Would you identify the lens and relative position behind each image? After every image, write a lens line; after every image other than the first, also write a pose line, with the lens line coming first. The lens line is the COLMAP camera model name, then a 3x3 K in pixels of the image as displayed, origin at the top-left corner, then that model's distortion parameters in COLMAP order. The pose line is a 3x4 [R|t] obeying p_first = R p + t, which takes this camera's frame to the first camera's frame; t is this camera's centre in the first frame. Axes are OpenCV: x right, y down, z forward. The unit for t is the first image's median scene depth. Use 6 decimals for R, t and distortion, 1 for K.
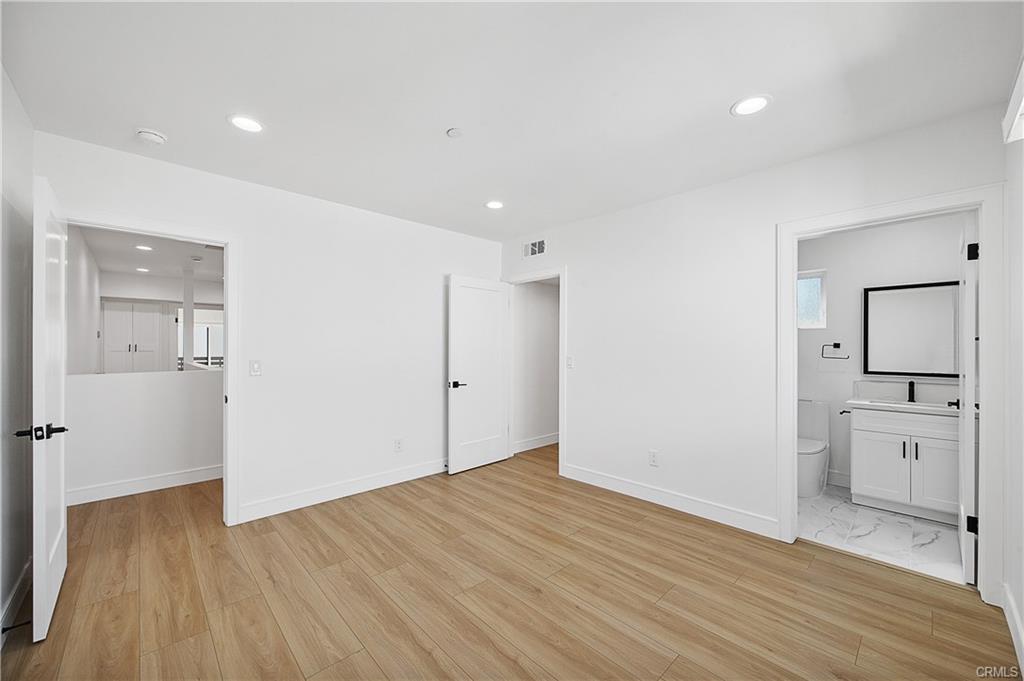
lens RADIAL K [[397.6, 0, 510.7], [0, 397.6, 343.5], [0, 0, 1]] dist [0.008524, 0.000275]
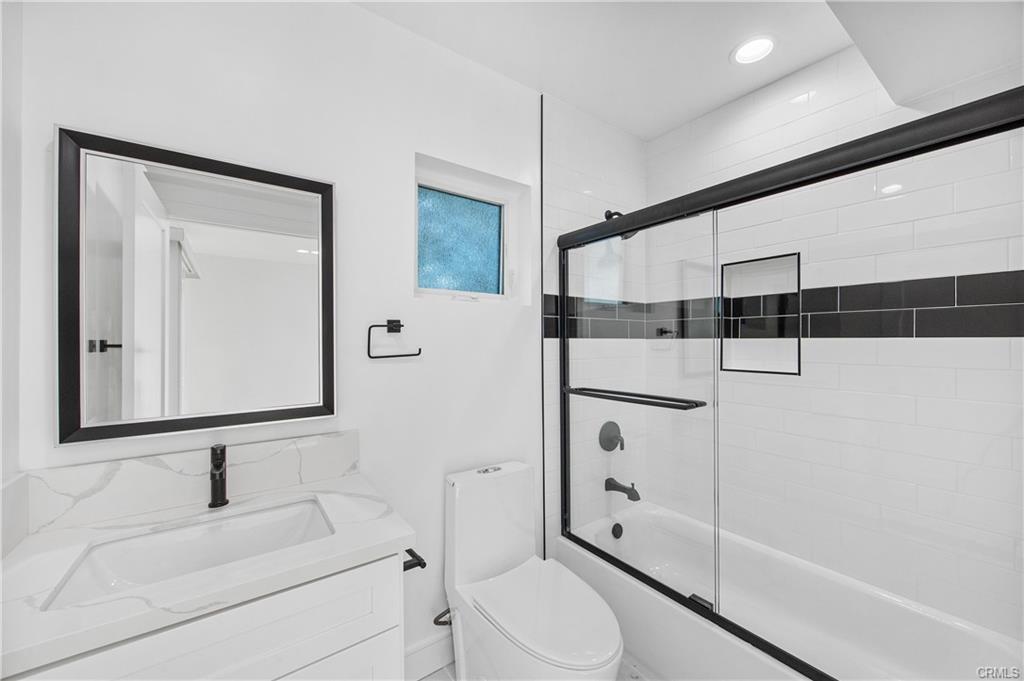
lens RADIAL K [[397.6, 0, 518.2], [0, 397.6, 346.6], [0, 0, 1]] dist [0.008524, 0.000275]
pose [[0.102787, -0.013049, 0.994618, 0.723479], [-0.002707, 0.999907, 0.013398, 0.007771], [-0.994700, -0.004070, 0.102742, 0.747806]]
